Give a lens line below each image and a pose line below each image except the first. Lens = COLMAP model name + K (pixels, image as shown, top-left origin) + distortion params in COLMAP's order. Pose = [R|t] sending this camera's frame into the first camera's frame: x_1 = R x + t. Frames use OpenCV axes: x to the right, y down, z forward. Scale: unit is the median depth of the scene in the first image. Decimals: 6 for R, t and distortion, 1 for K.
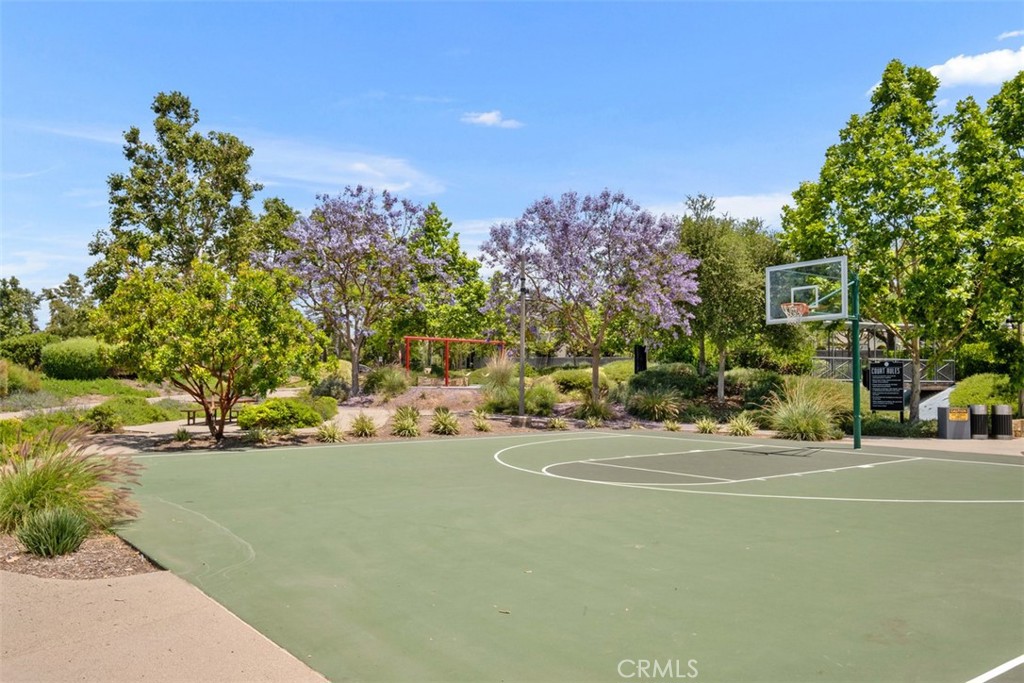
lens RADIAL K [[799.6, 0, 510.4], [0, 799.6, 341.0], [0, 0, 1]] dist [0.001628, 0.000998]
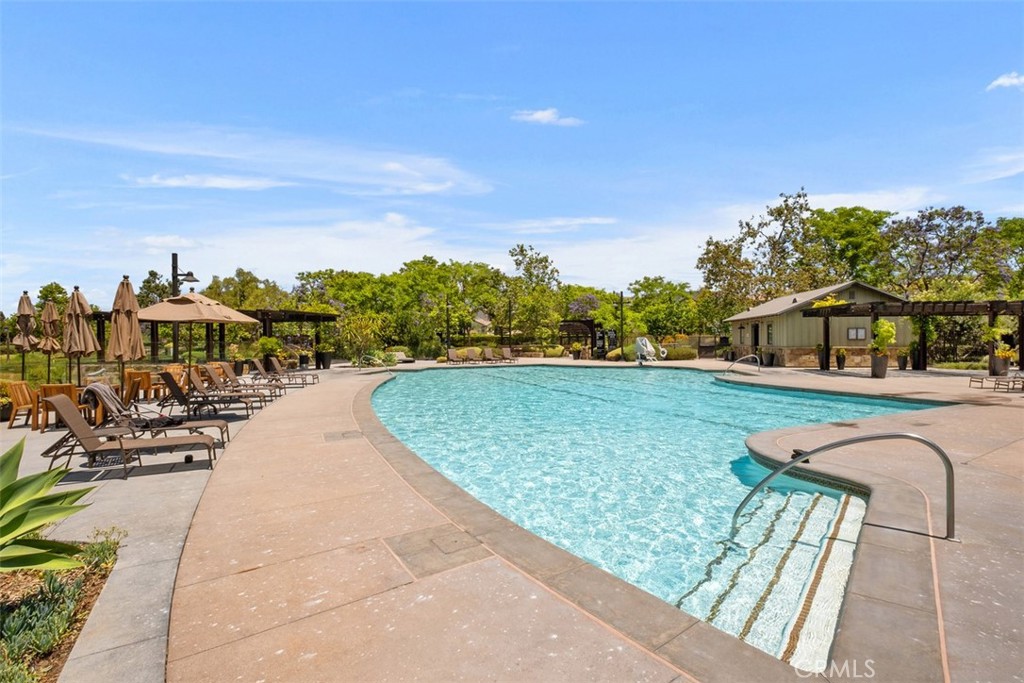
lens RADIAL K [[454.8, 0, 514.1], [0, 454.8, 339.5], [0, 0, 1]] dist [0.001107, 0.000077]
pose [[0.946878, 0.006581, -0.321525, 0.128629], [-0.001933, 0.999889, 0.014774, -0.011040], [0.321586, -0.013367, 0.946786, 0.479990]]
